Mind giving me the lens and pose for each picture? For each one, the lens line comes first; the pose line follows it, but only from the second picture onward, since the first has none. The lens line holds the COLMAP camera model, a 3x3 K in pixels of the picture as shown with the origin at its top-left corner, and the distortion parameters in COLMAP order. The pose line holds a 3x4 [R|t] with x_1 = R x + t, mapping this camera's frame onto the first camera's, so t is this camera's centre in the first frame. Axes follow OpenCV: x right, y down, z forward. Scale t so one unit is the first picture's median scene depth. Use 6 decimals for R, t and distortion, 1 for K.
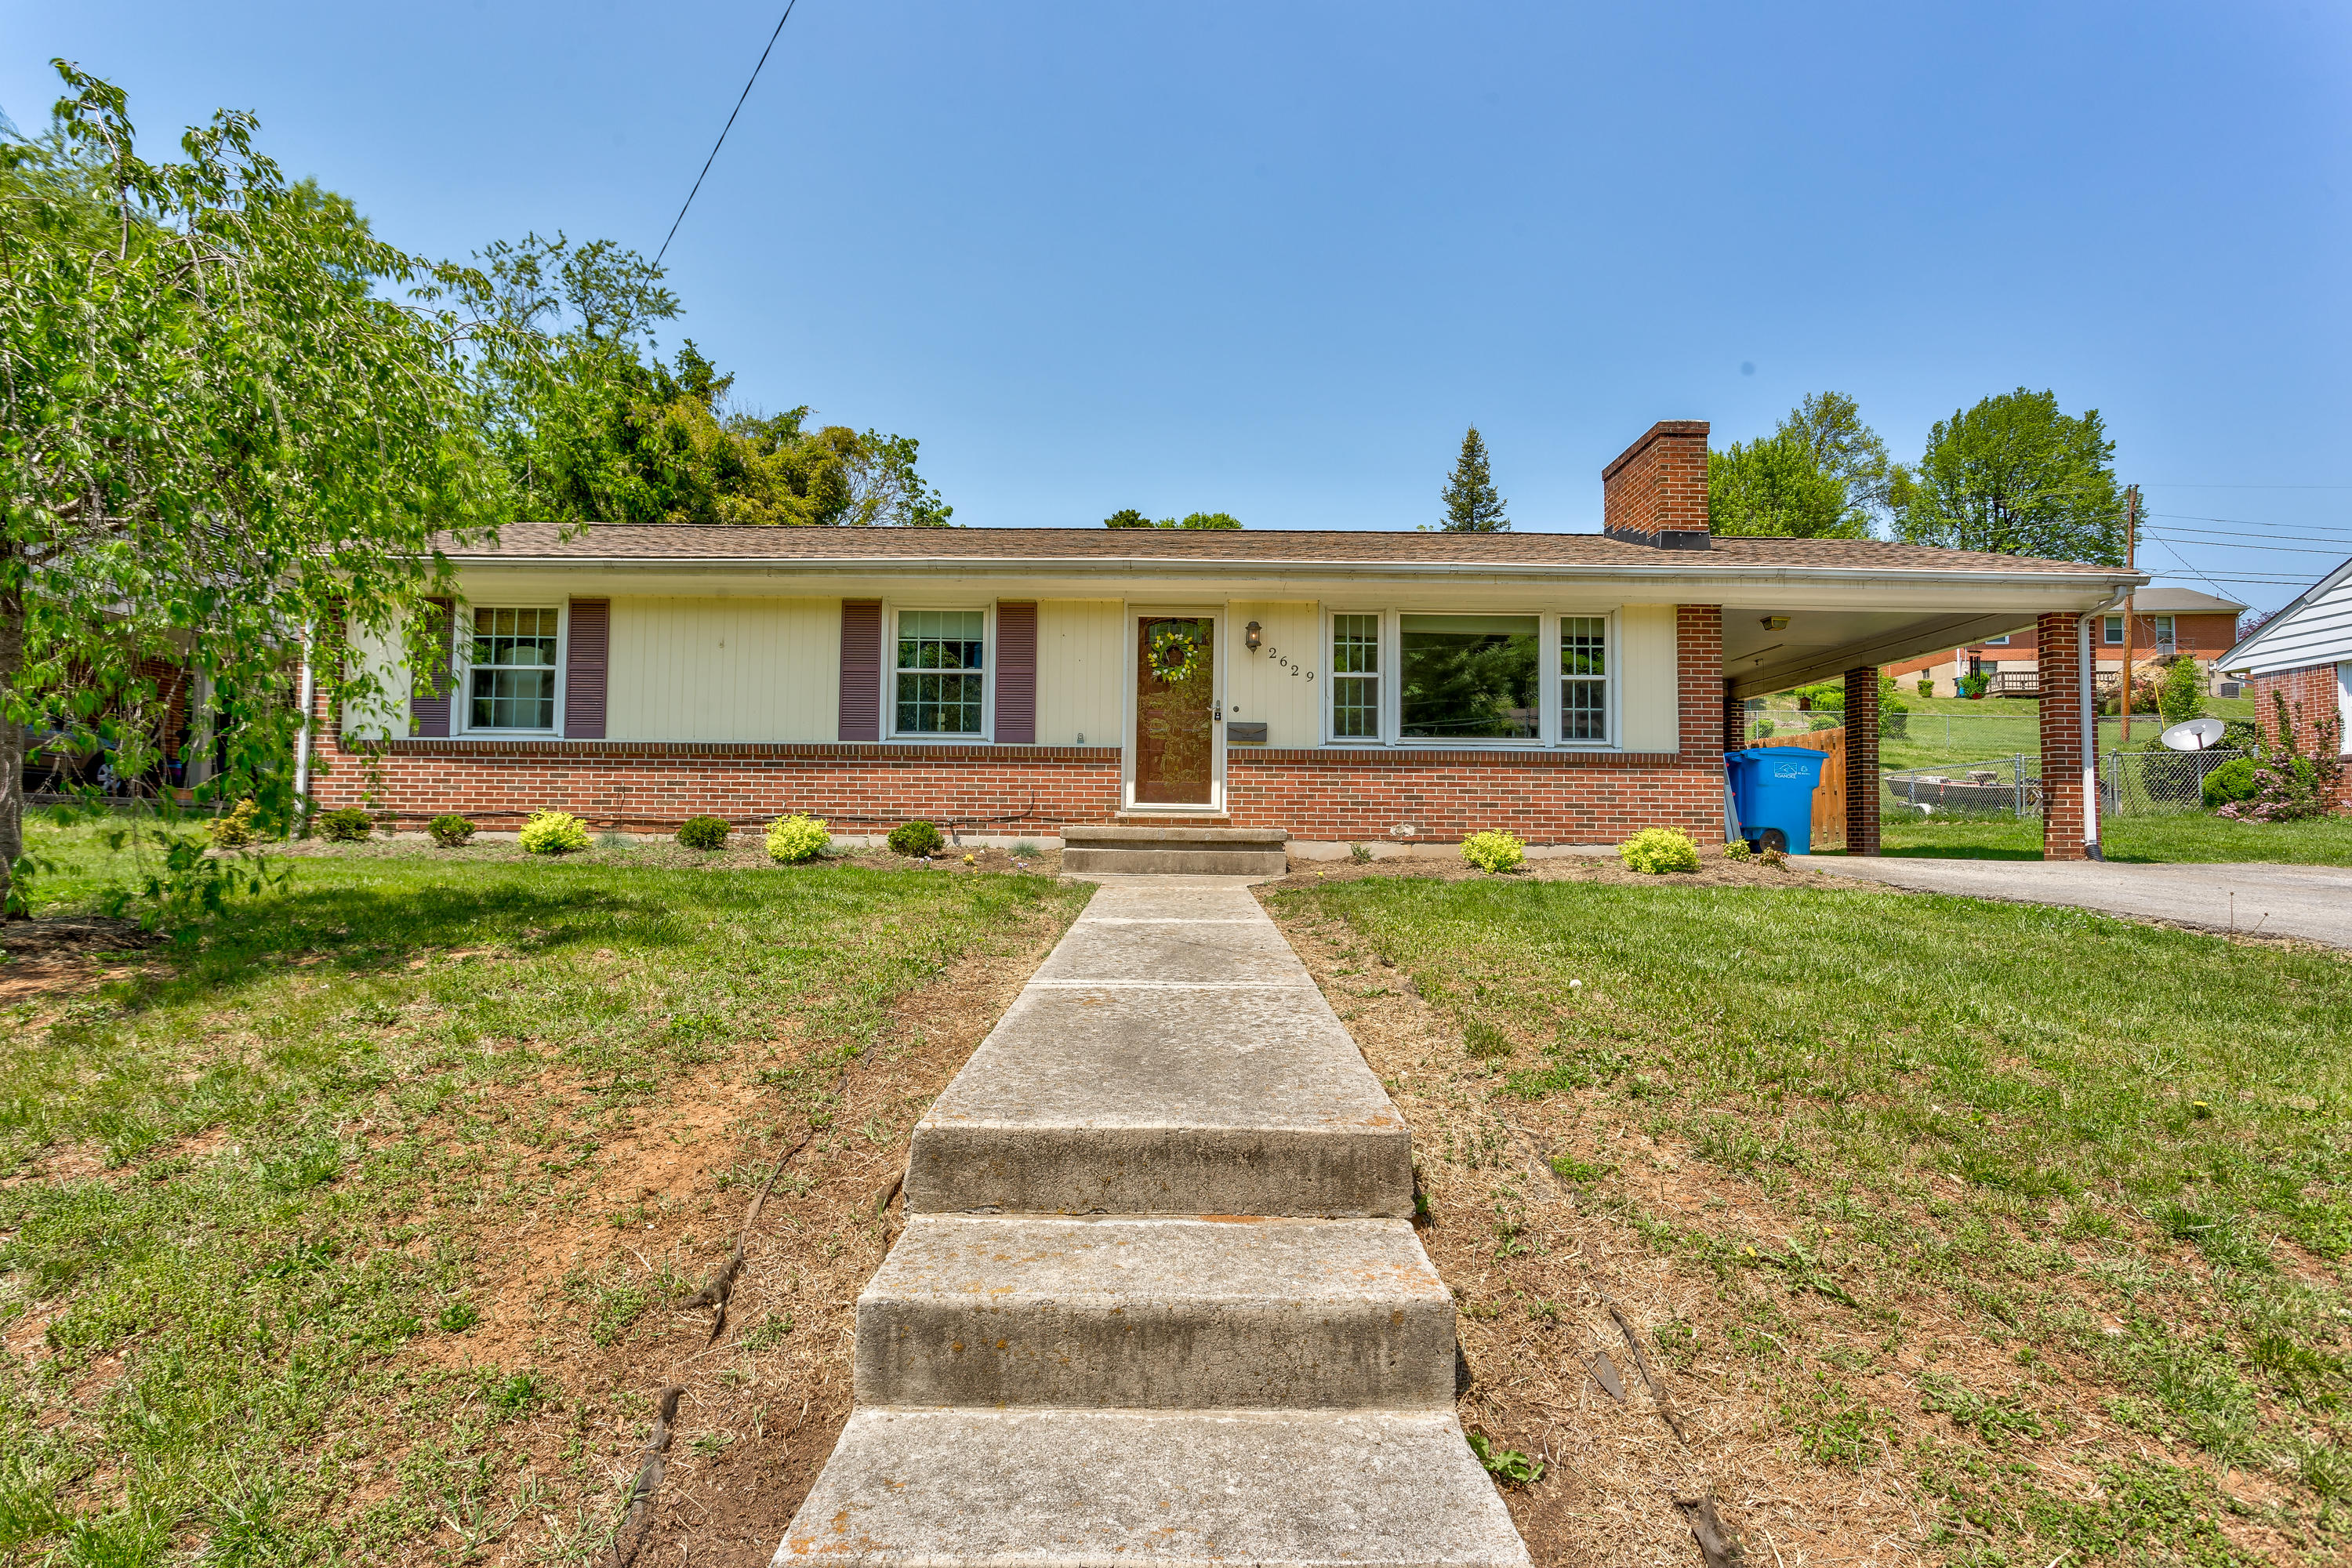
lens RADIAL K [[1195.3, 0, 1171.2], [0, 1195.3, 787.1], [0, 0, 1]] dist [0.000755, 0.001408]
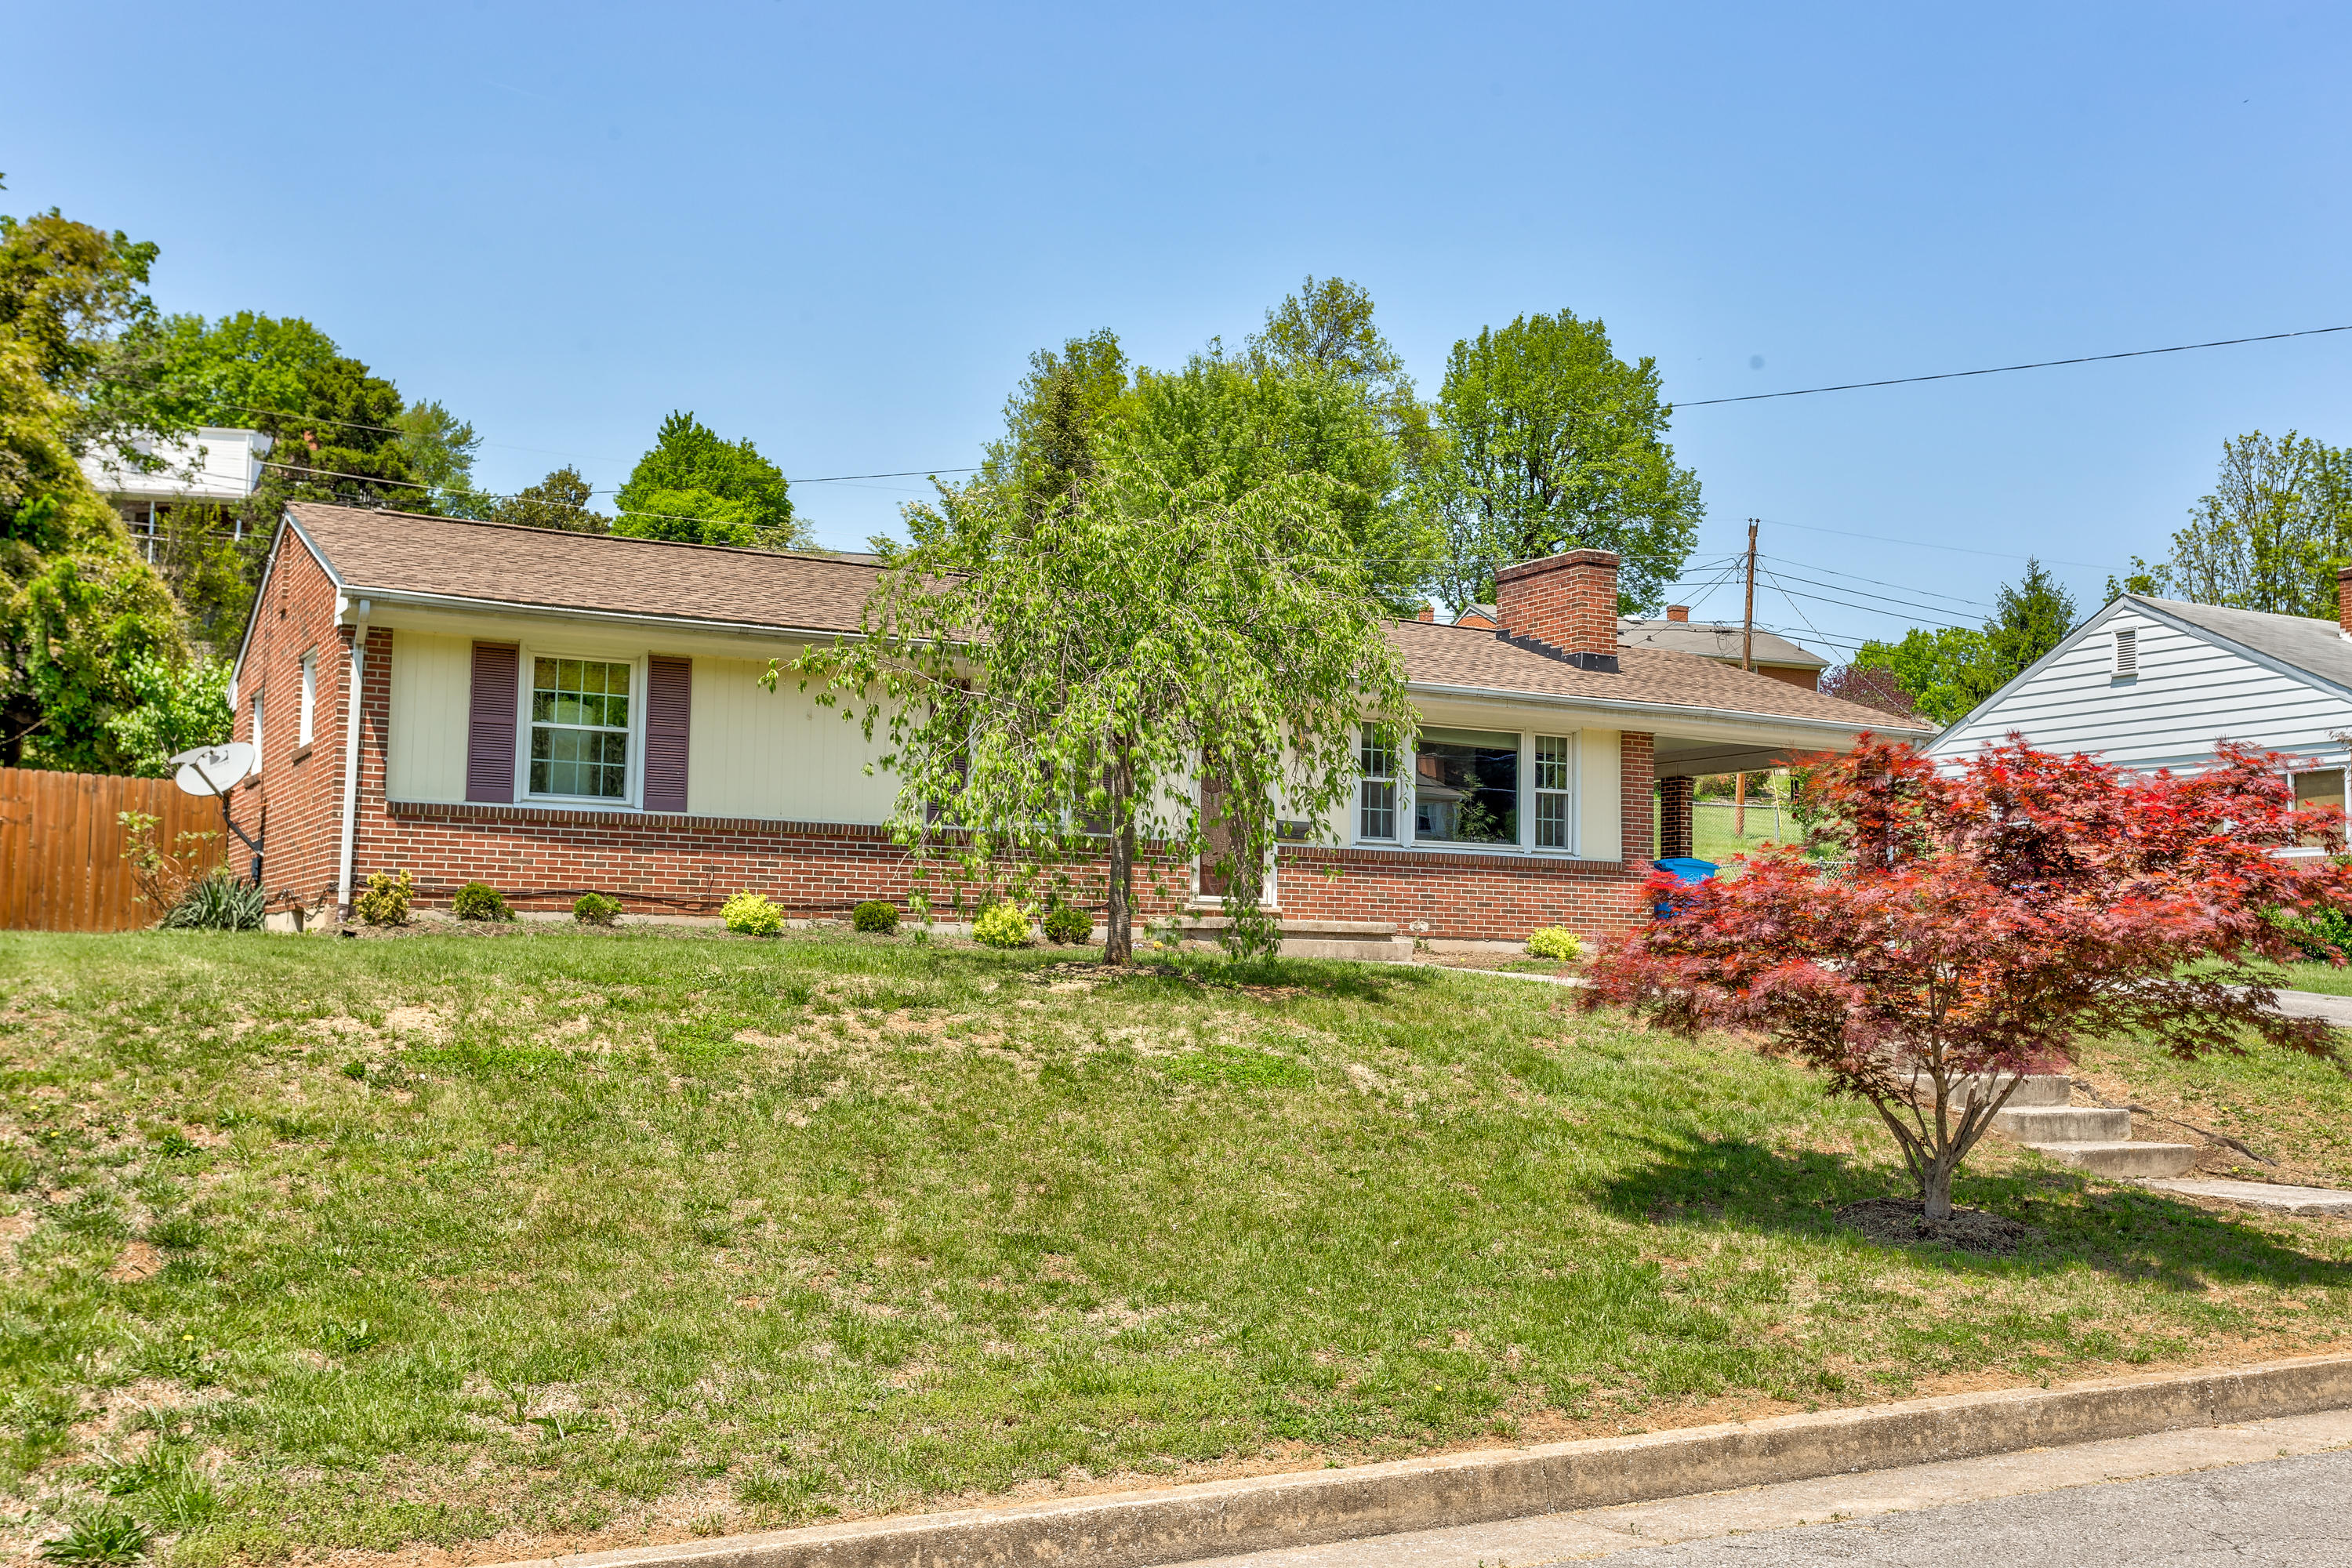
lens RADIAL K [[2437.6, 0, 1181.7], [0, 2437.6, 785.6], [0, 0, 1]] dist [-0.004736, 0.000000]
pose [[0.874253, 0.043221, 0.483543, -1.039050], [-0.028720, 0.998889, -0.037358, -0.002528], [-0.484621, 0.018773, 0.874523, -0.801163]]
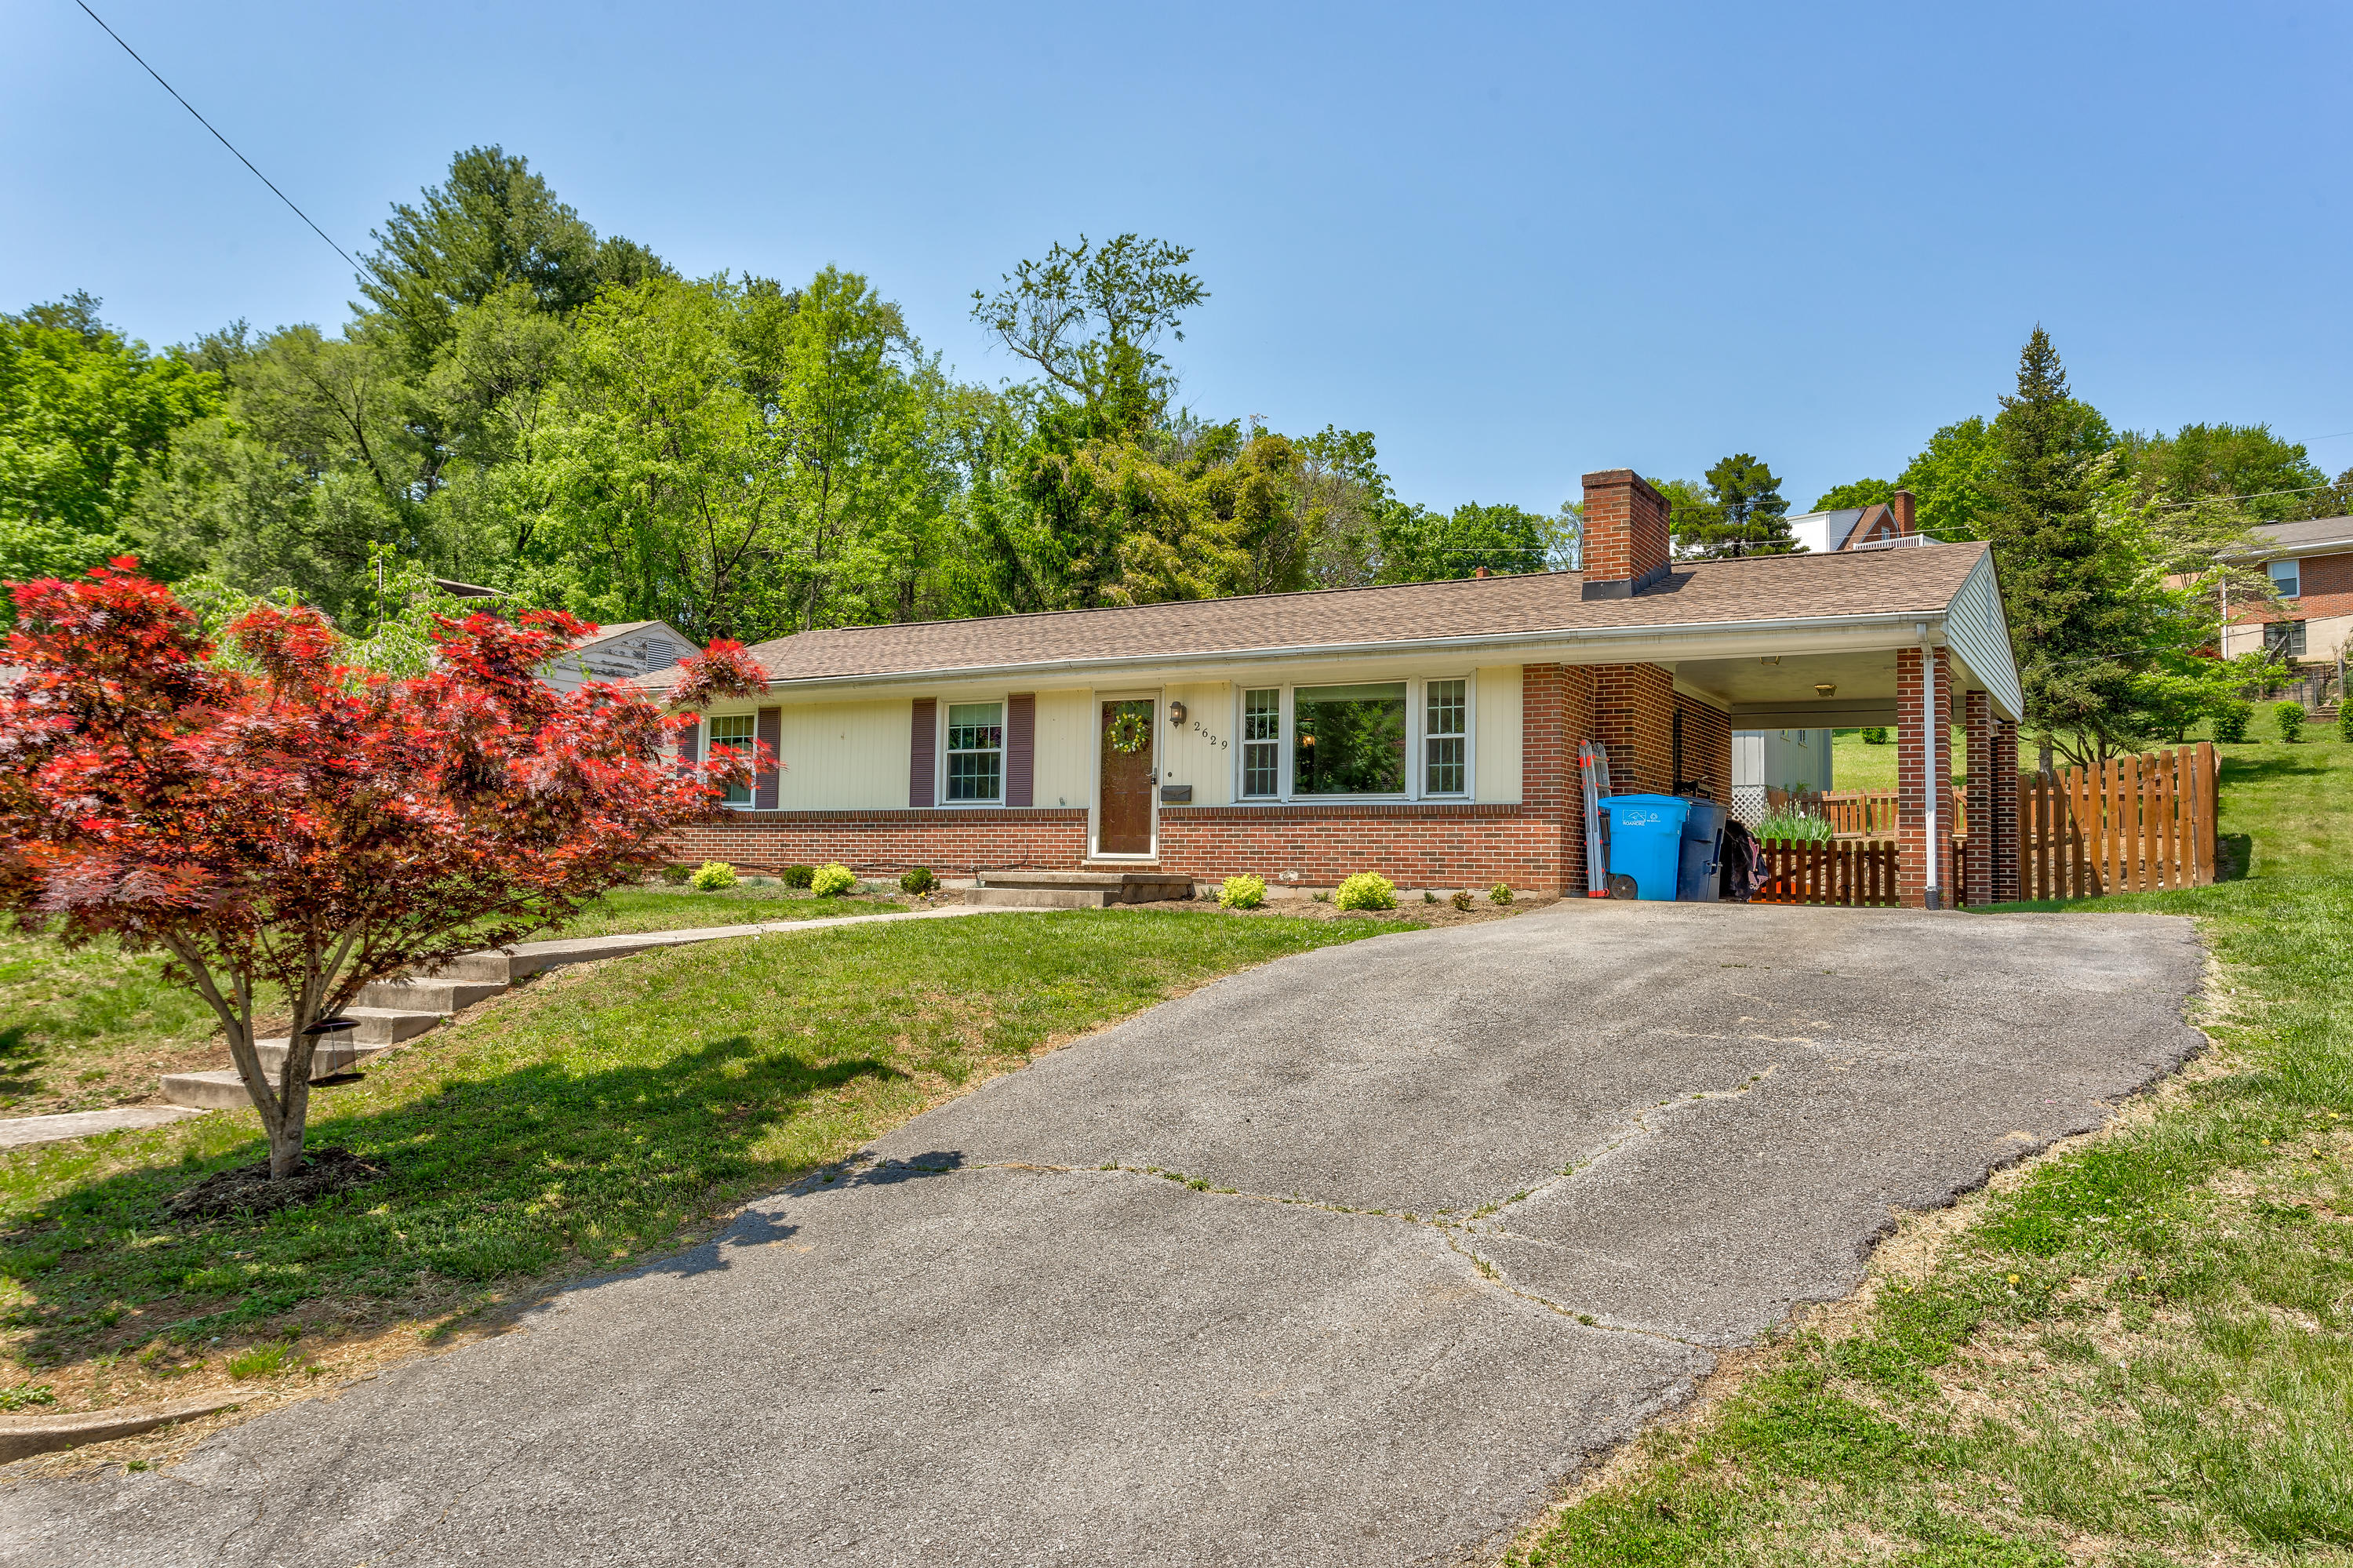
lens RADIAL K [[1734.7, 0, 1171.2], [0, 1734.7, 779.0], [0, 0, 1]] dist [0.013619, 0.002403]
pose [[0.861159, -0.028359, -0.507544, 0.929535], [0.014952, 0.999424, -0.030473, -0.007778], [0.508116, 0.018654, 0.861087, -0.489509]]
